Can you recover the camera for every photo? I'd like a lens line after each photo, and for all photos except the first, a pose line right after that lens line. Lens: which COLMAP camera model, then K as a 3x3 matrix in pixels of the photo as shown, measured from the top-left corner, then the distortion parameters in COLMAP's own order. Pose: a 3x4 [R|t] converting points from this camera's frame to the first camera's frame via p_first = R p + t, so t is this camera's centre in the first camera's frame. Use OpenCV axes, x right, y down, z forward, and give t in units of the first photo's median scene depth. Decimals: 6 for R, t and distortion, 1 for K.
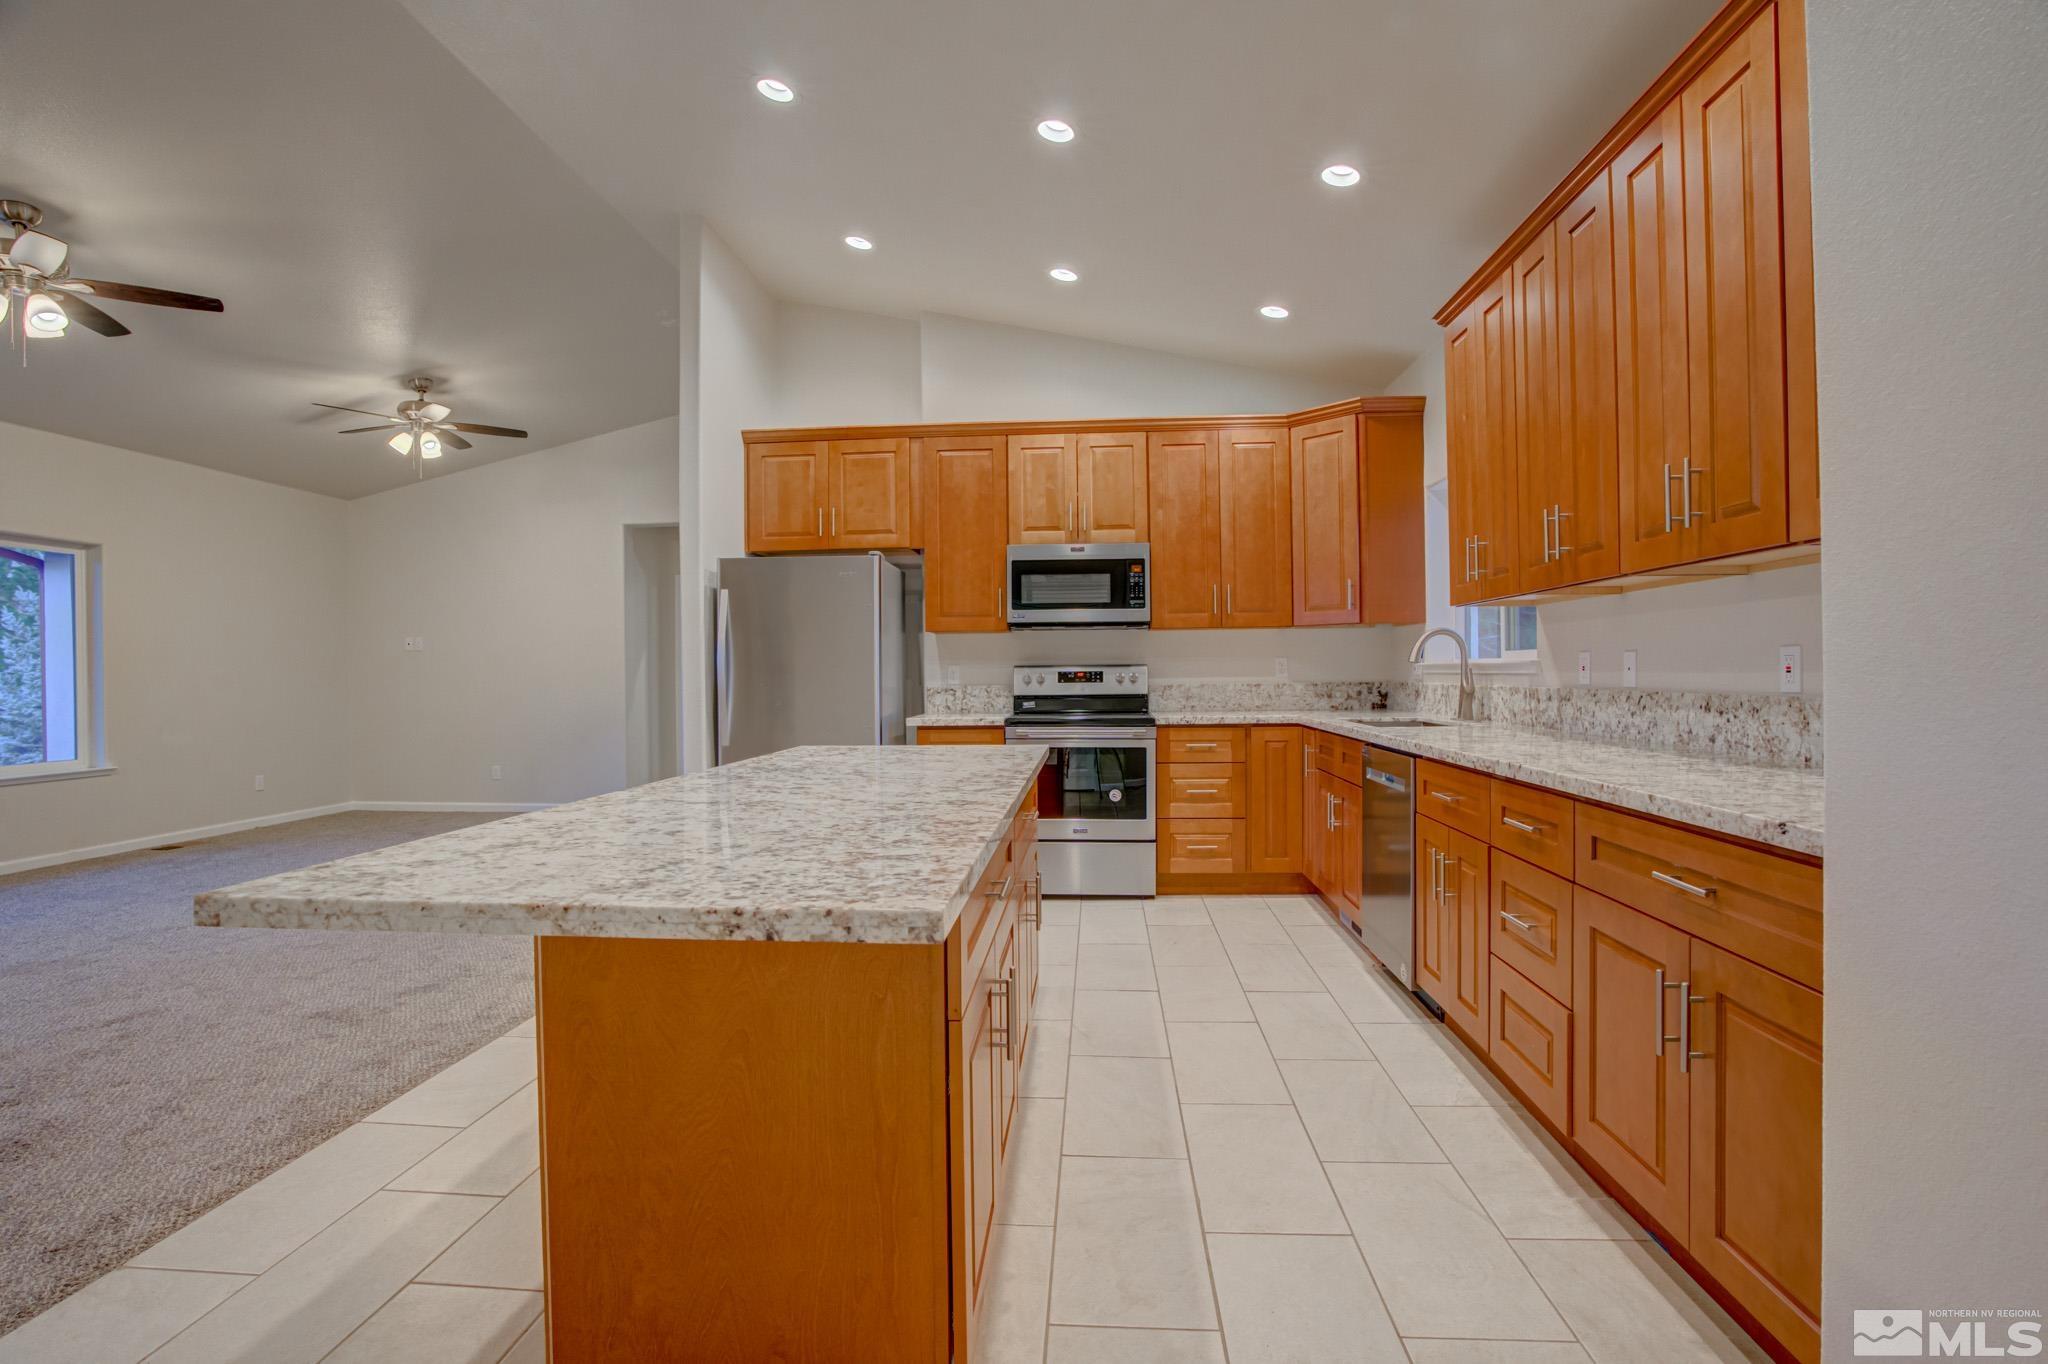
lens RADIAL K [[956.8, 0, 1033.6], [0, 956.8, 677.9], [0, 0, 1]] dist [-0.046164, 0.014254]
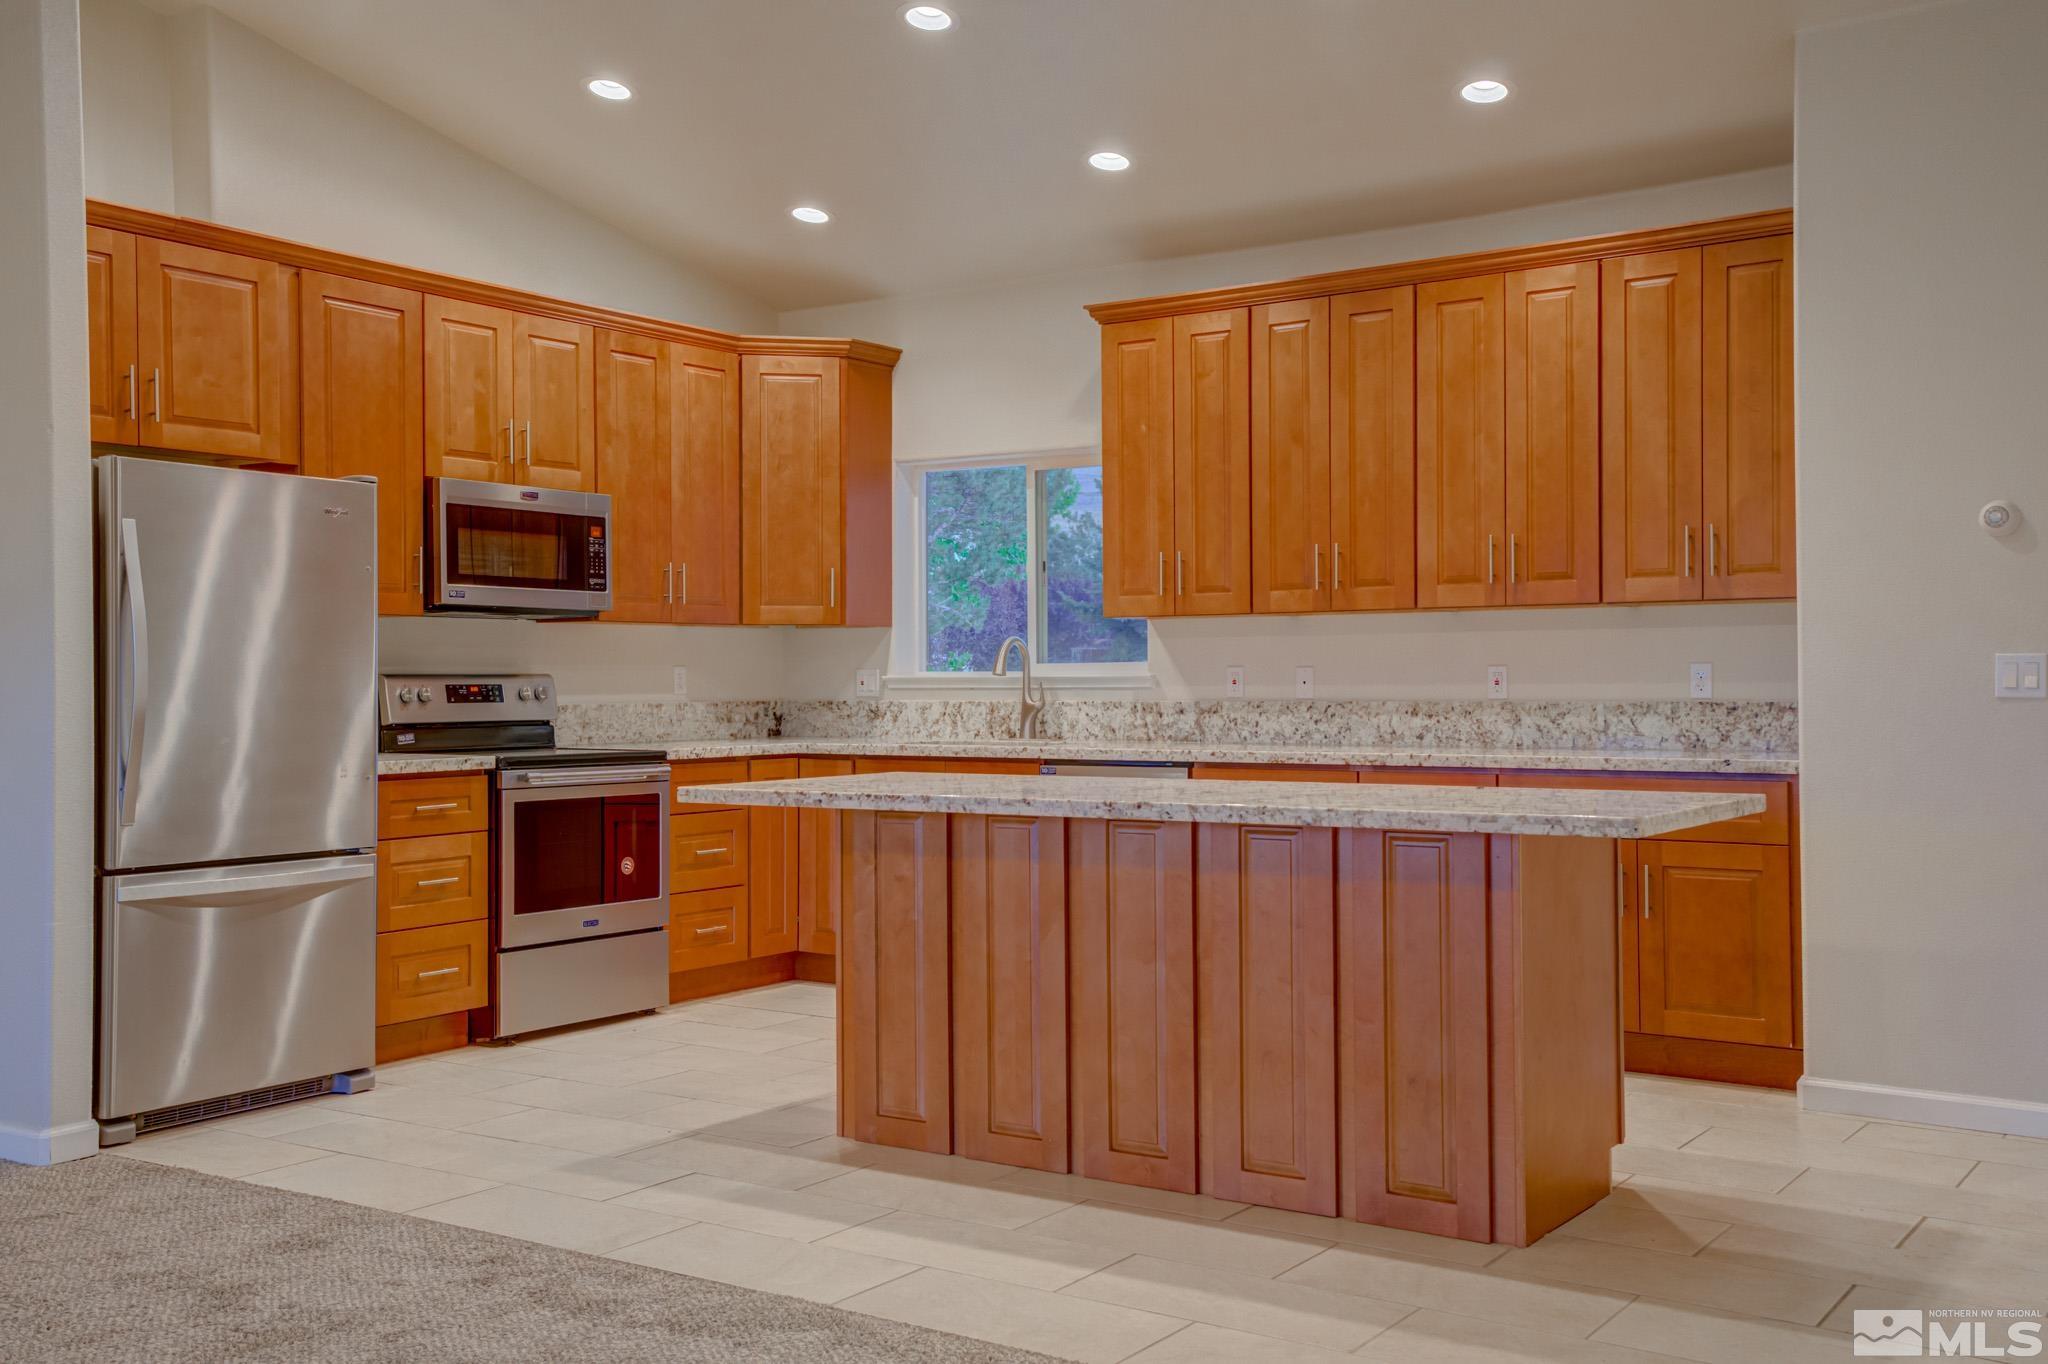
lens RADIAL K [[1959.5, 0, 992.4], [0, 1959.5, 679.8], [0, 0, 1]] dist [0.095431, 0.000000]
pose [[0.530871, 0.007973, 0.847415, -0.906426], [0.005499, 0.999902, -0.012853, 0.008997], [-0.847435, 0.011483, 0.530776, 0.030795]]
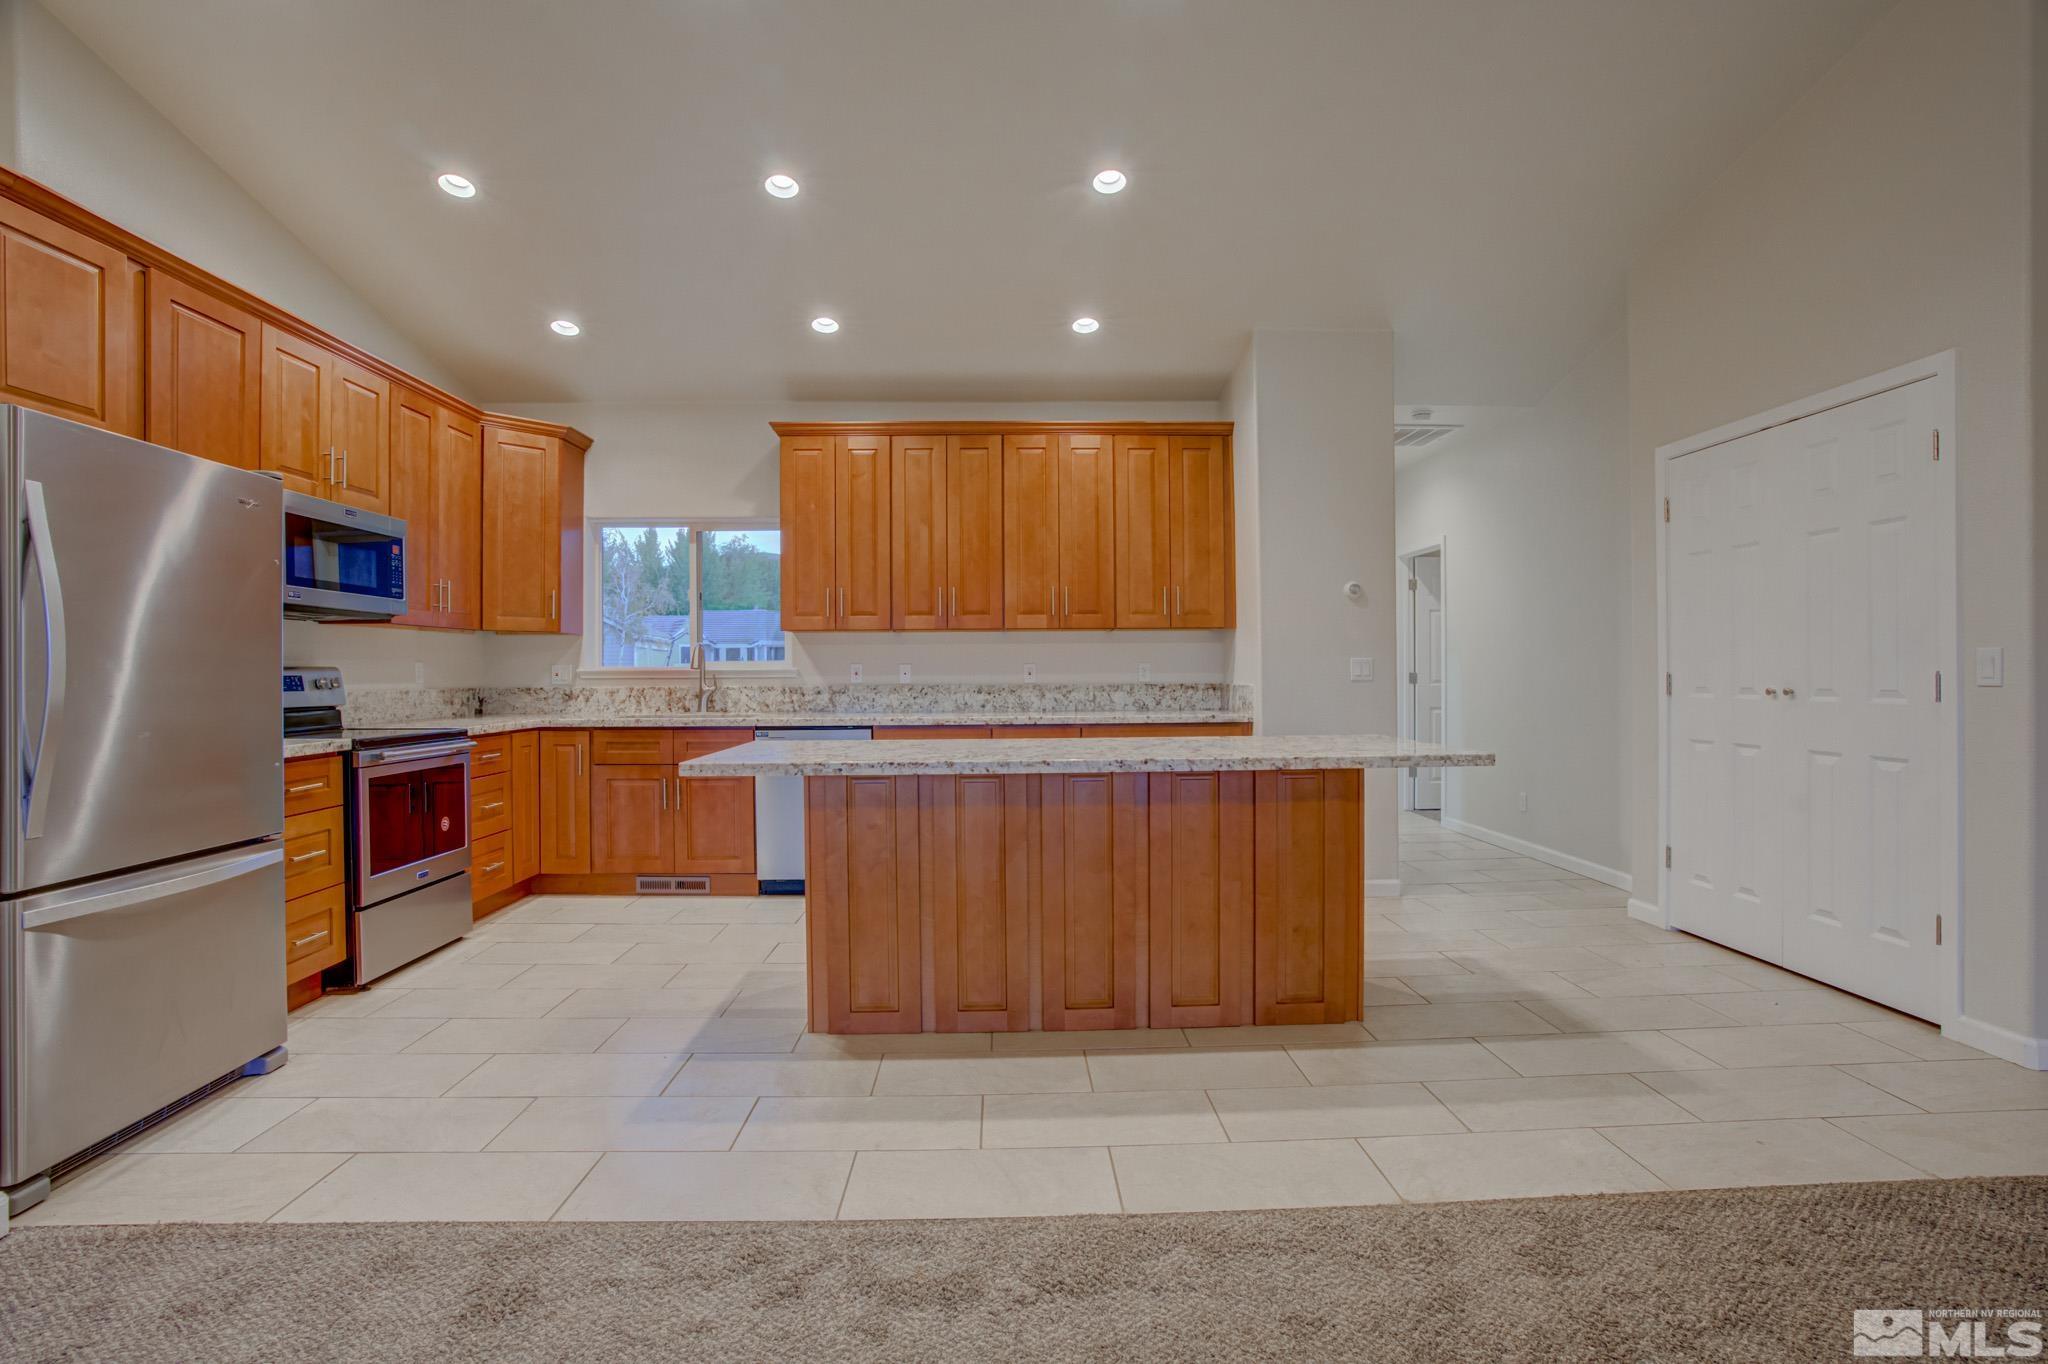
lens RADIAL K [[956.8, 0, 998.7], [0, 956.8, 681.6], [0, 0, 1]] dist [-0.046164, 0.014254]
pose [[-0.059987, 0.001011, 0.998199, -0.714161], [0.013032, 0.999915, -0.000230, 0.005042], [-0.998114, 0.012995, -0.059995, 0.532101]]
